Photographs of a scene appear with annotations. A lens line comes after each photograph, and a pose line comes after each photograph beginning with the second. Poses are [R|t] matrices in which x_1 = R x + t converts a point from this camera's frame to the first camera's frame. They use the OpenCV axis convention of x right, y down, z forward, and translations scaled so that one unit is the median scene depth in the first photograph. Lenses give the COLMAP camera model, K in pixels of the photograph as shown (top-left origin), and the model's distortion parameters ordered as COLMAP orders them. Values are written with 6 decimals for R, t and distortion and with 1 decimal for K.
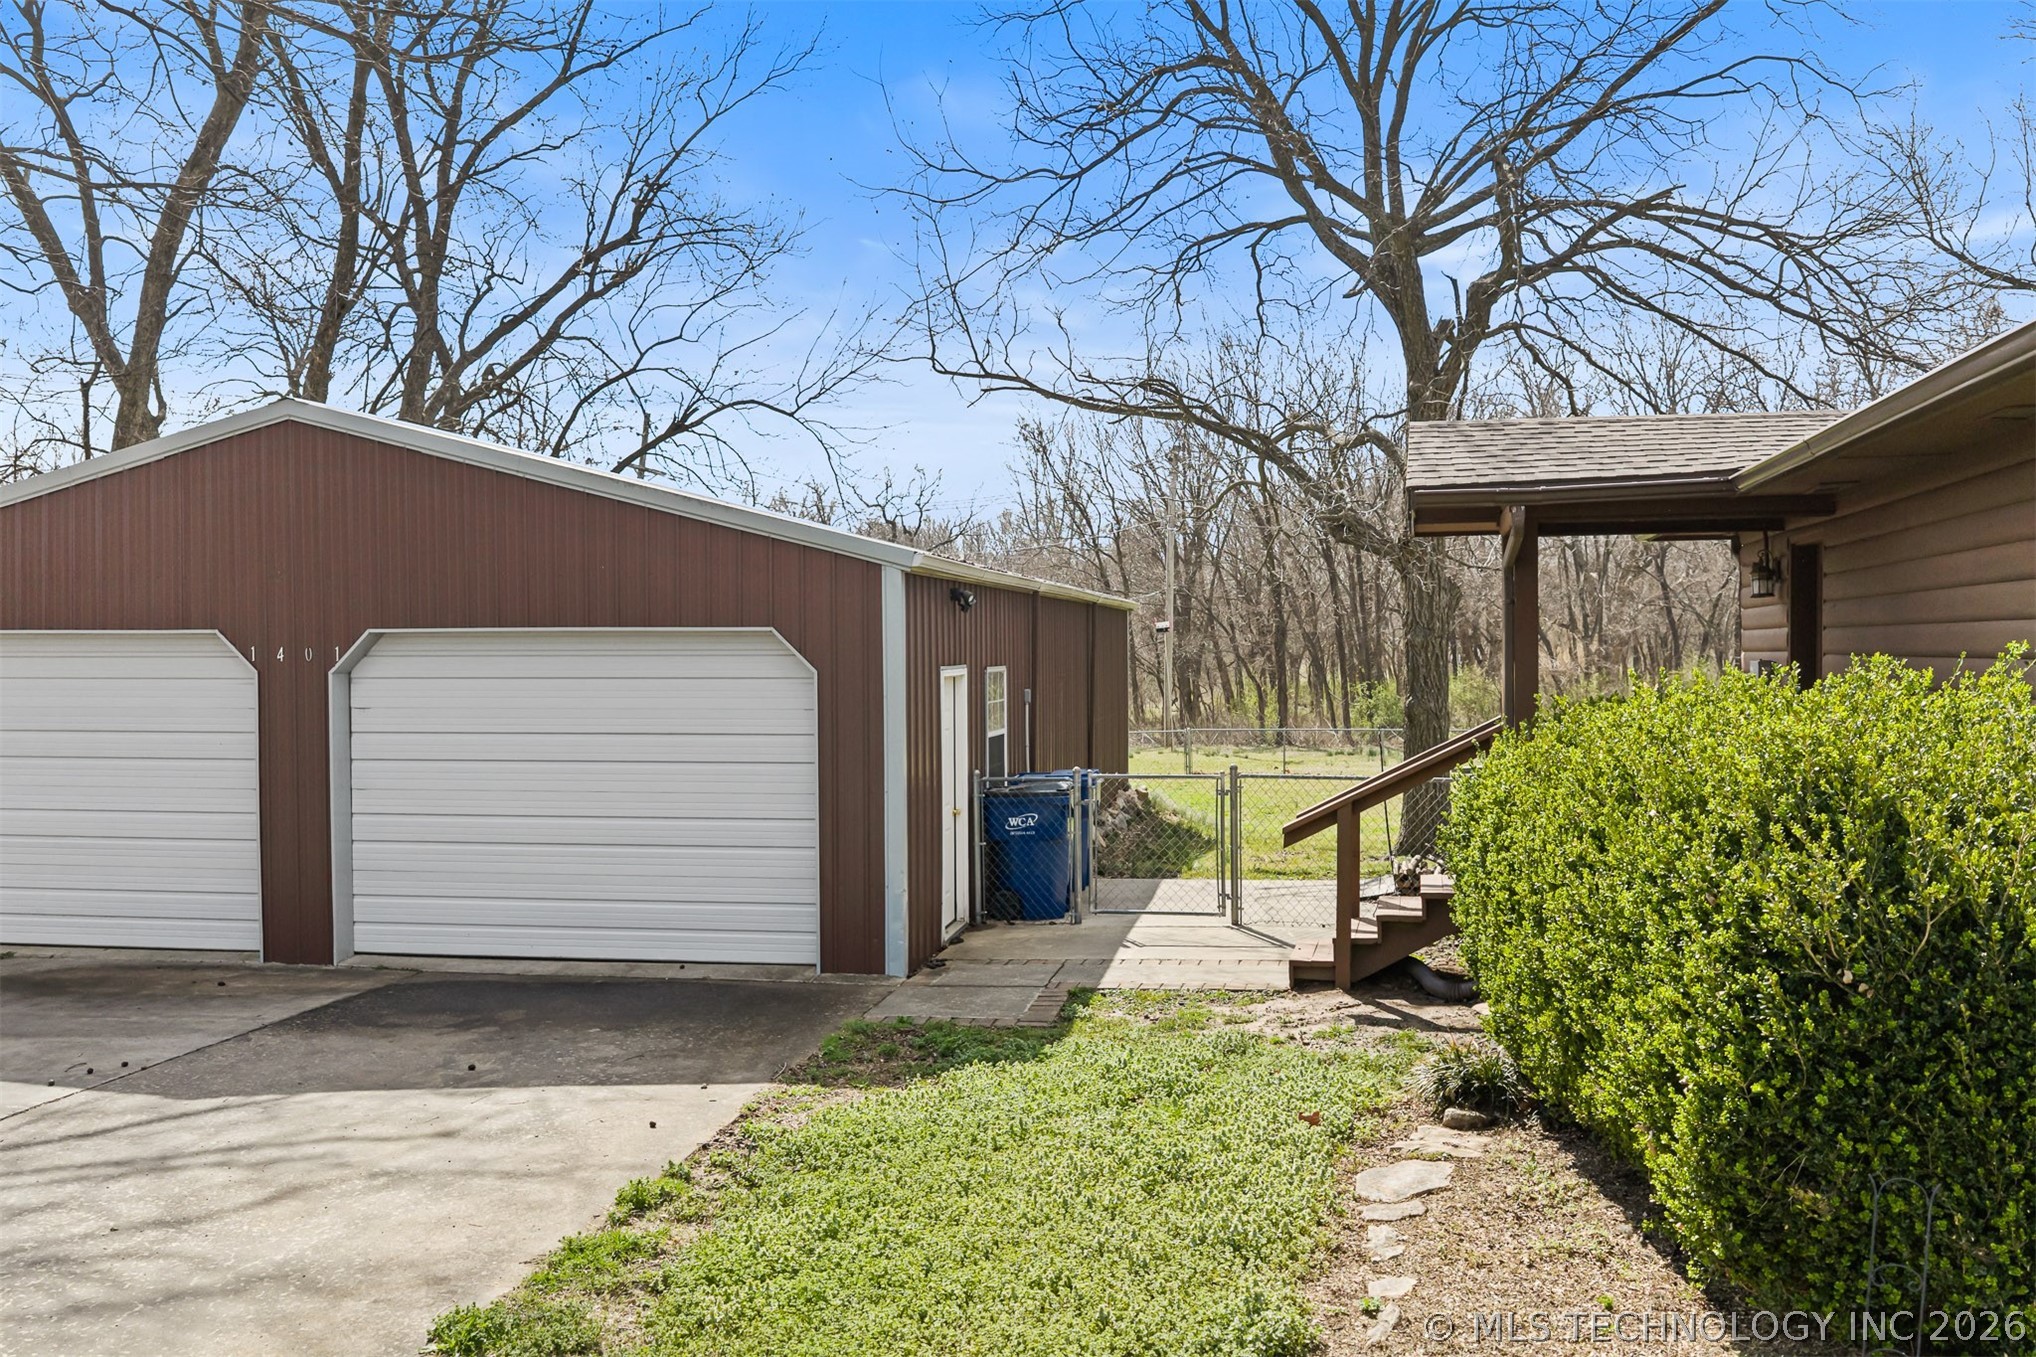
lens RADIAL K [[1687.7, 0, 1018.0], [0, 1687.7, 678.5], [0, 0, 1]] dist [0.013771, -0.015941]
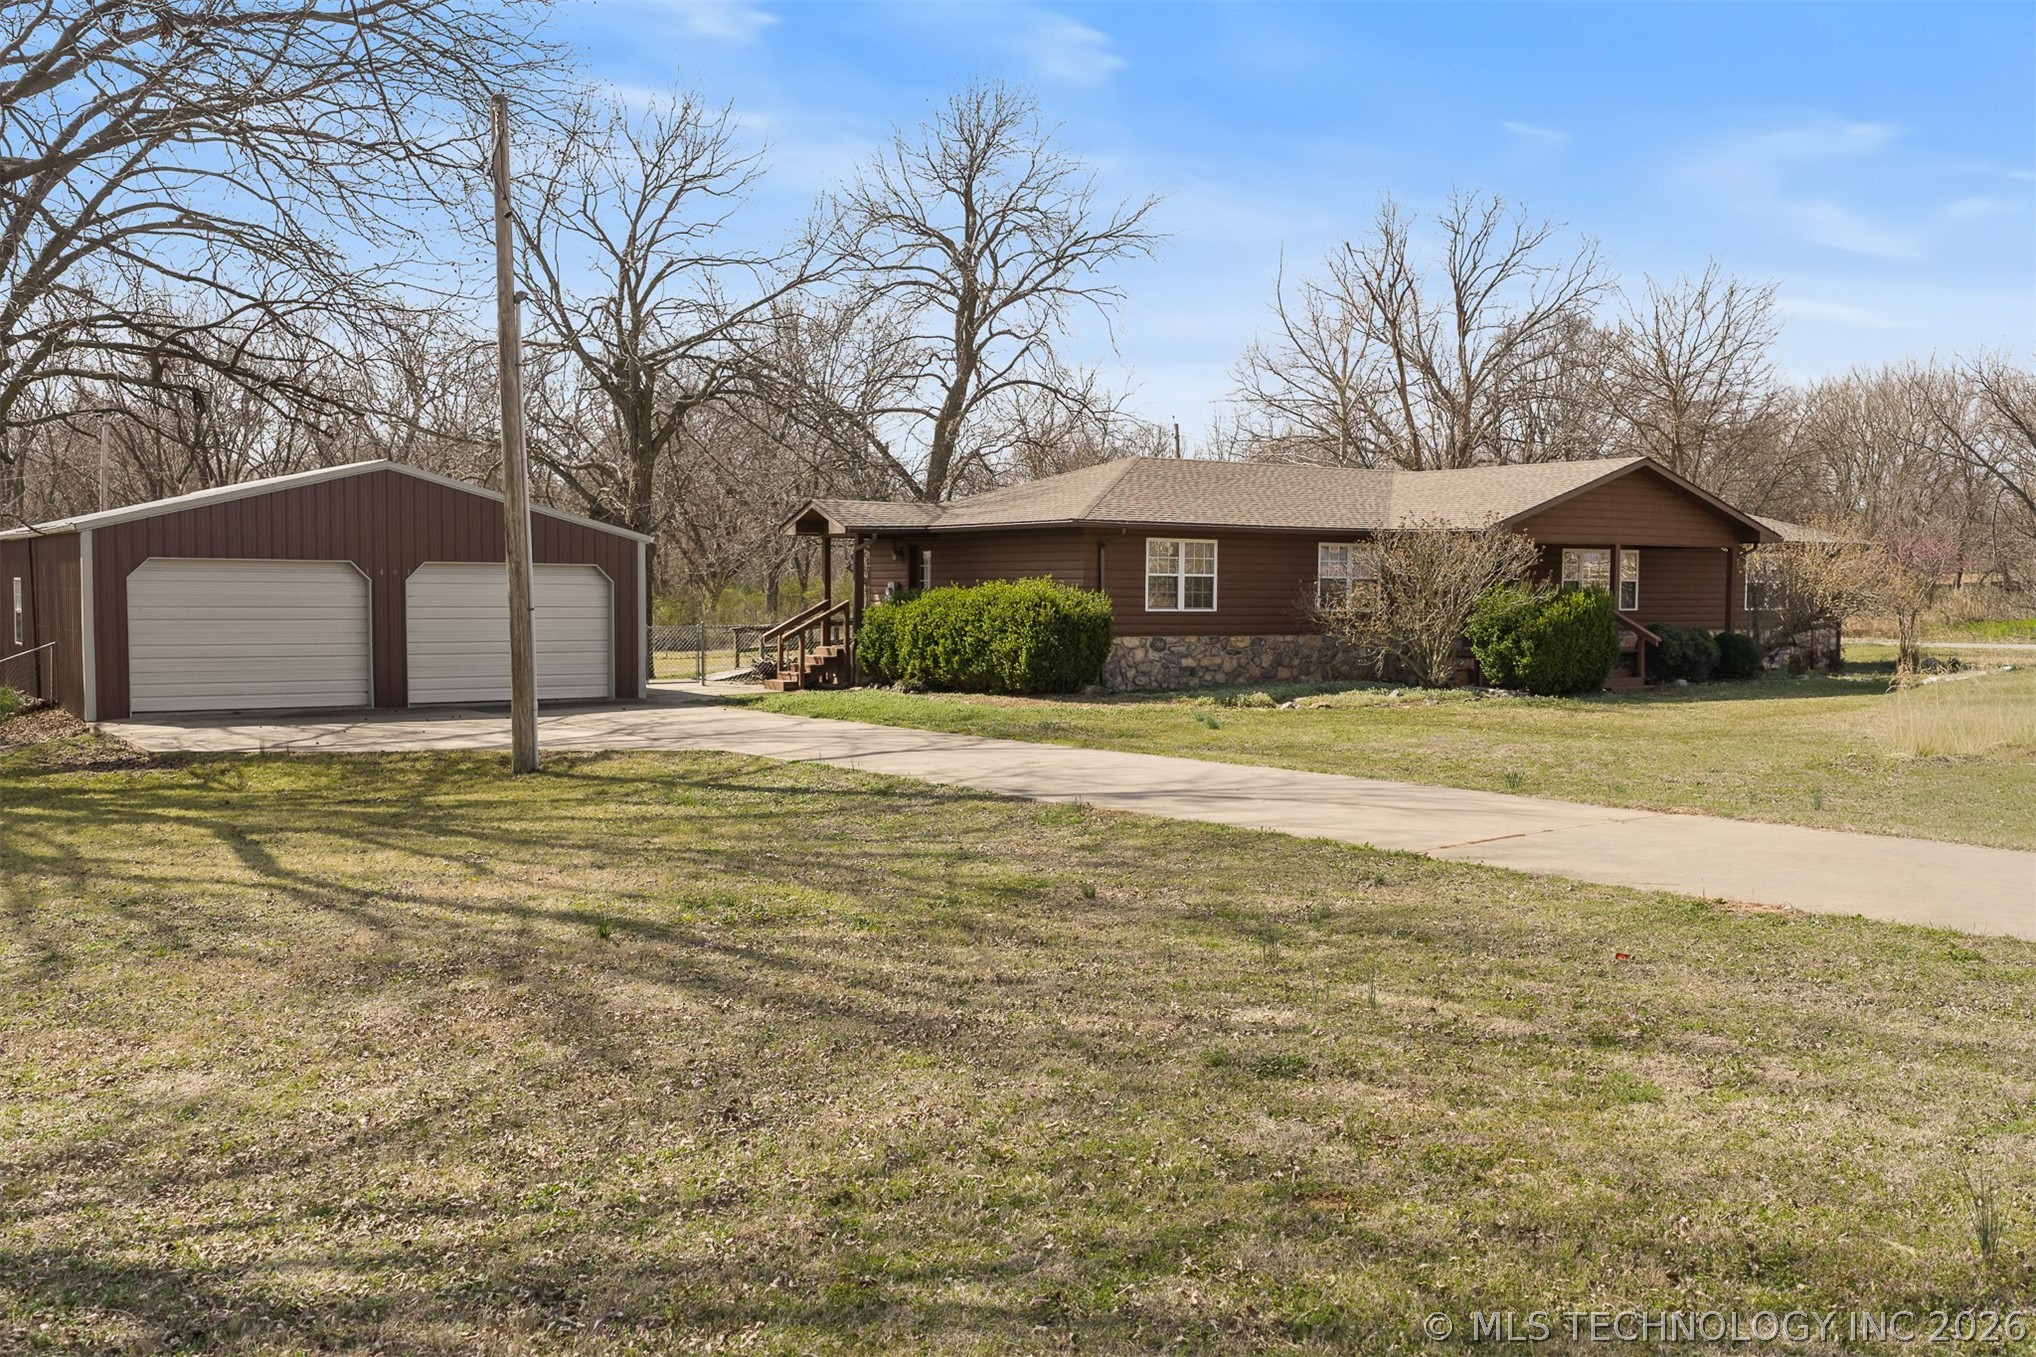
lens RADIAL K [[1687.7, 0, 1018.0], [0, 1687.7, 678.5], [0, 0, 1]] dist [0.013771, -0.015941]
pose [[0.693651, -0.029672, 0.719700, -1.446967], [0.004880, 0.999322, 0.036497, 0.048991], [-0.720295, -0.021804, 0.693326, -1.149276]]
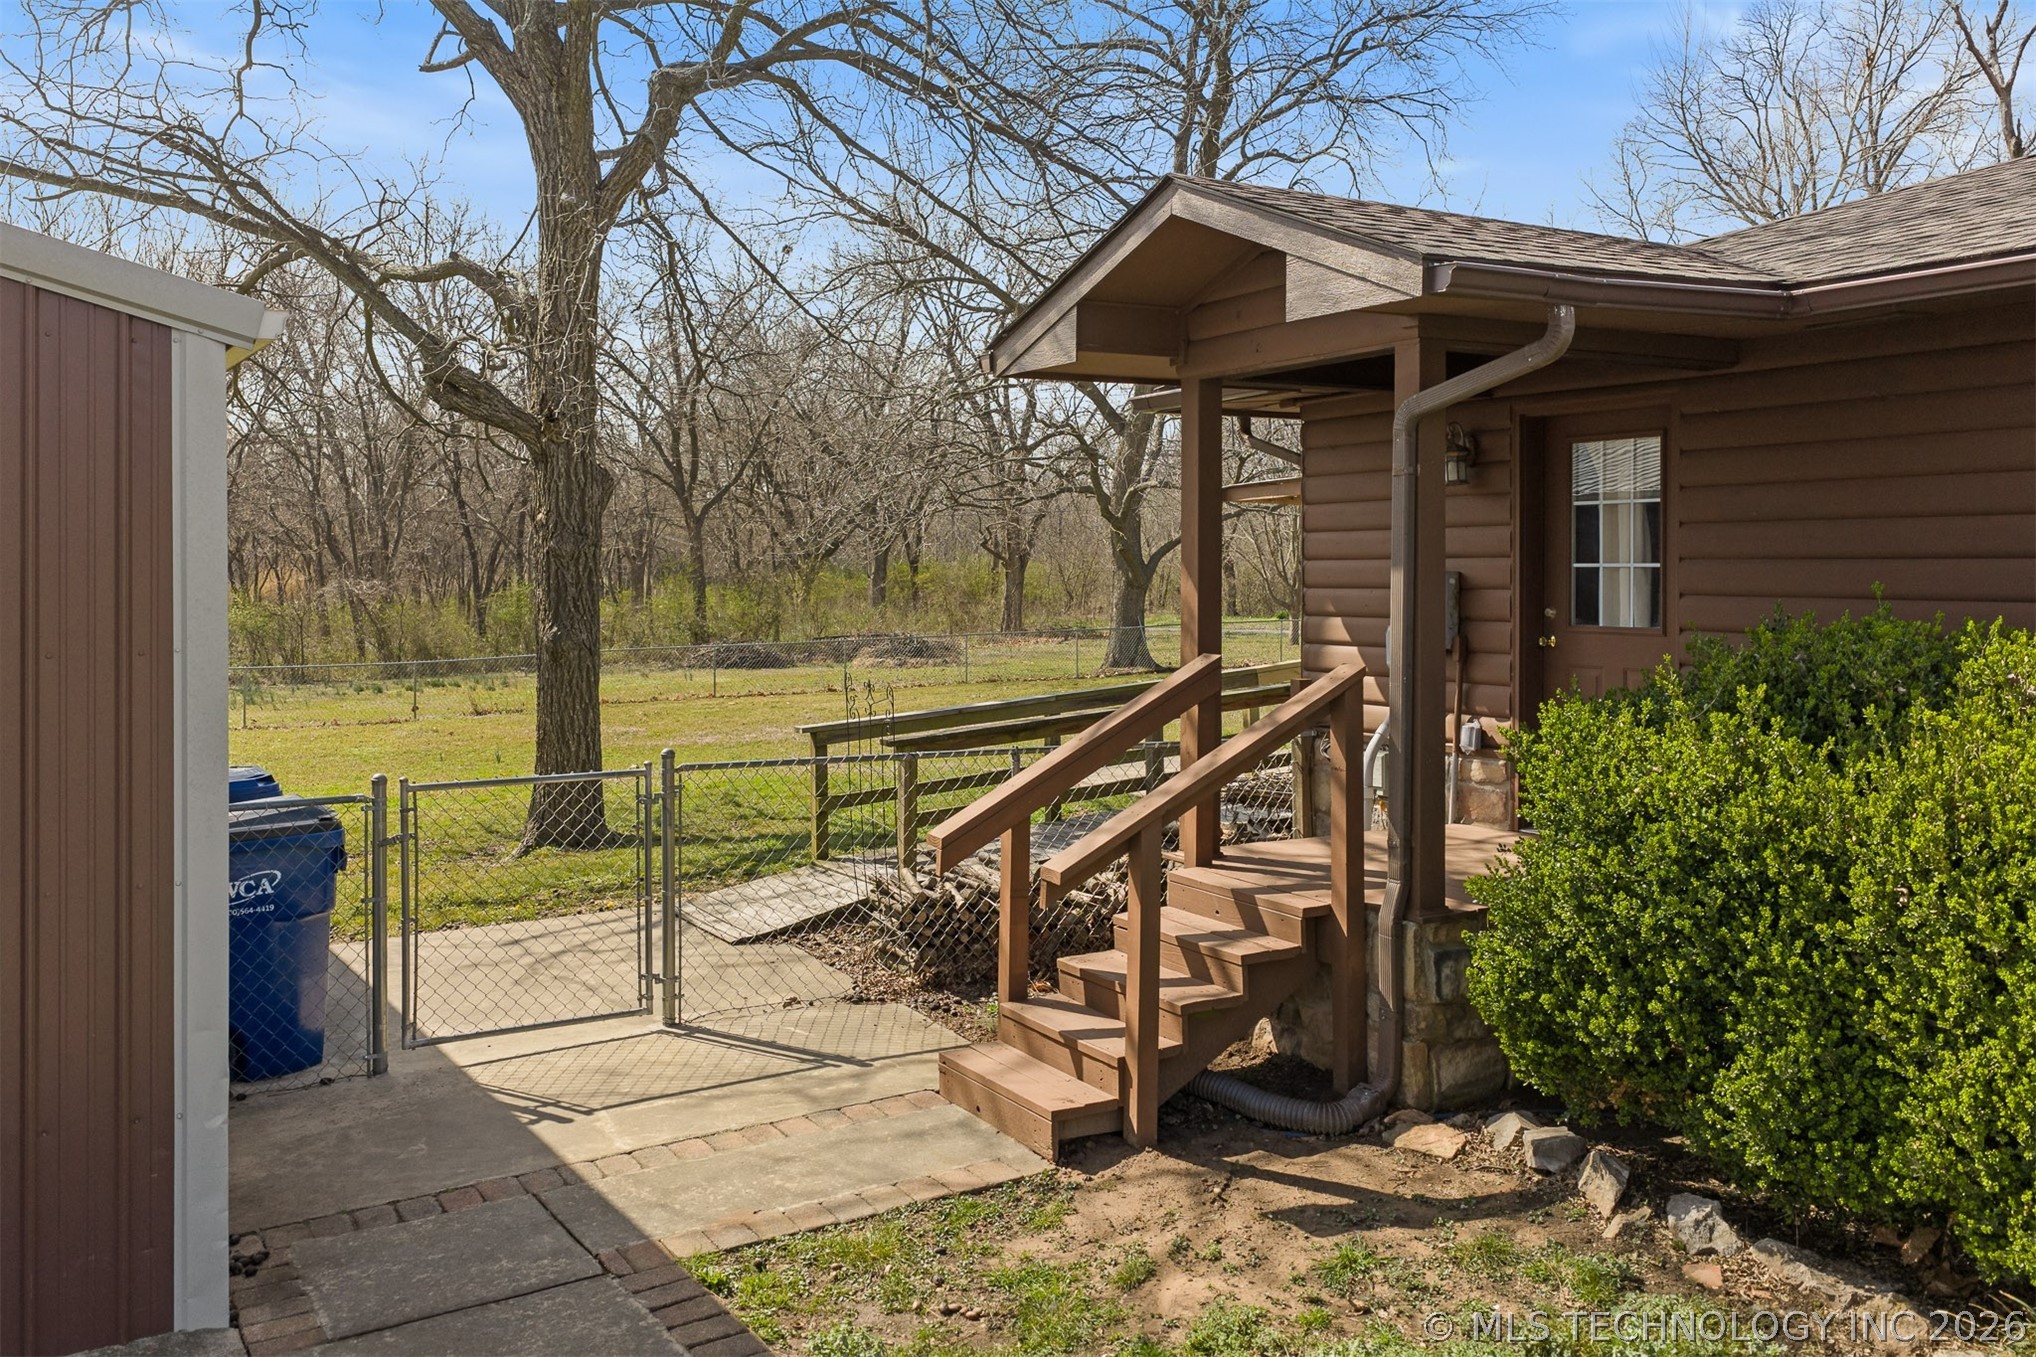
lens RADIAL K [[1671.9, 0, 1029.0], [0, 1671.9, 592.2], [0, 0, 1]] dist [0.056953, -0.003902]
pose [[0.729385, -0.003868, 0.684093, -0.186354], [0.008216, 0.999961, -0.003106, 0.000652], [-0.684055, 0.007886, 0.729388, 0.530121]]
